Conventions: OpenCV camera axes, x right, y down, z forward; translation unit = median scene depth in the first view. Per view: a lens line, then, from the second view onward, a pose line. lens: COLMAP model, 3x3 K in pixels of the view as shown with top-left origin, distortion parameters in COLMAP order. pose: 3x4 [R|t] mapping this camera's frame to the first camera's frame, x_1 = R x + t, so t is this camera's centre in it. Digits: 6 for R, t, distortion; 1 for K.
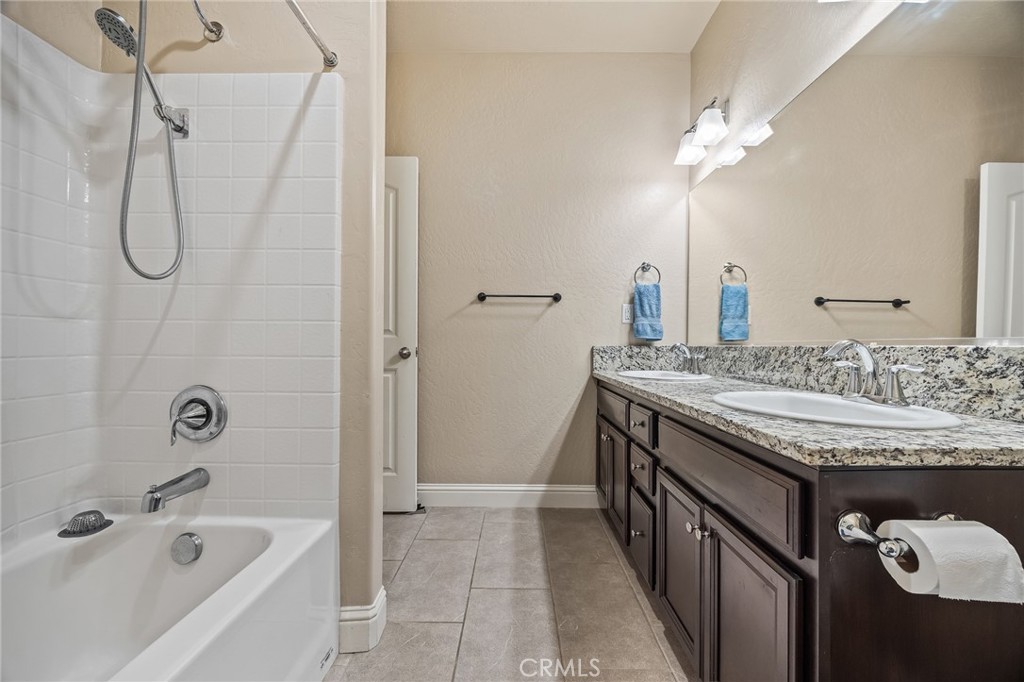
lens RADIAL K [[389.7, 0, 511.4], [0, 389.7, 346.9], [0, 0, 1]] dist [0.000174, 0.000038]
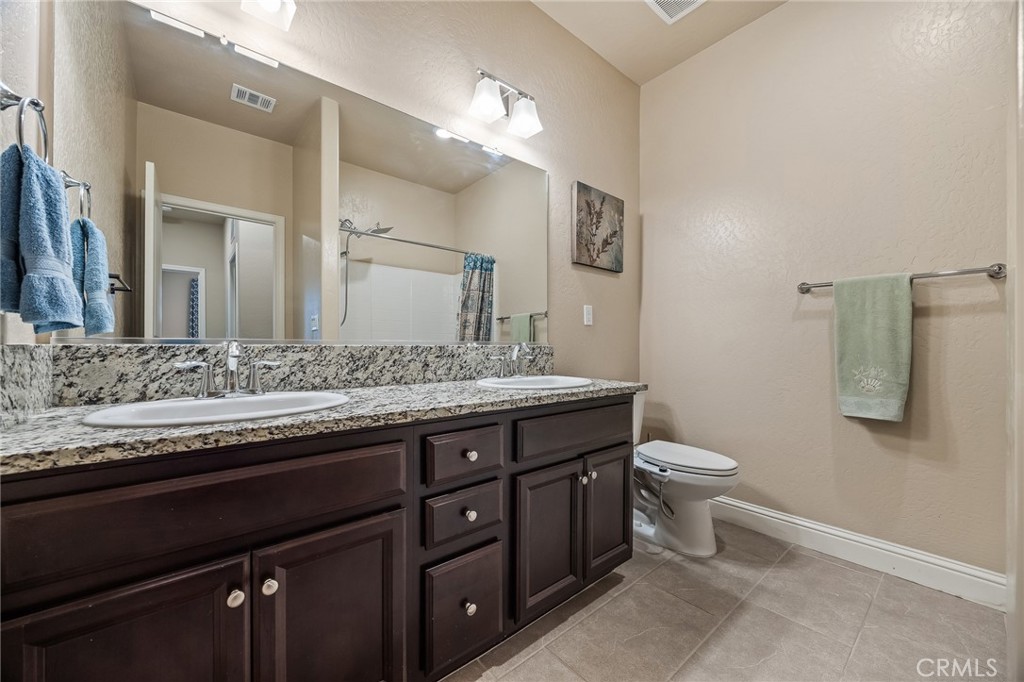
lens RADIAL K [[389.7, 0, 511.4], [0, 389.7, 346.9], [0, 0, 1]] dist [0.000174, 0.000038]
pose [[-0.652651, -0.001541, 0.757657, -0.287529], [0.001174, 0.999995, 0.003046, -0.001289], [-0.757658, 0.002877, -0.652646, 1.478308]]
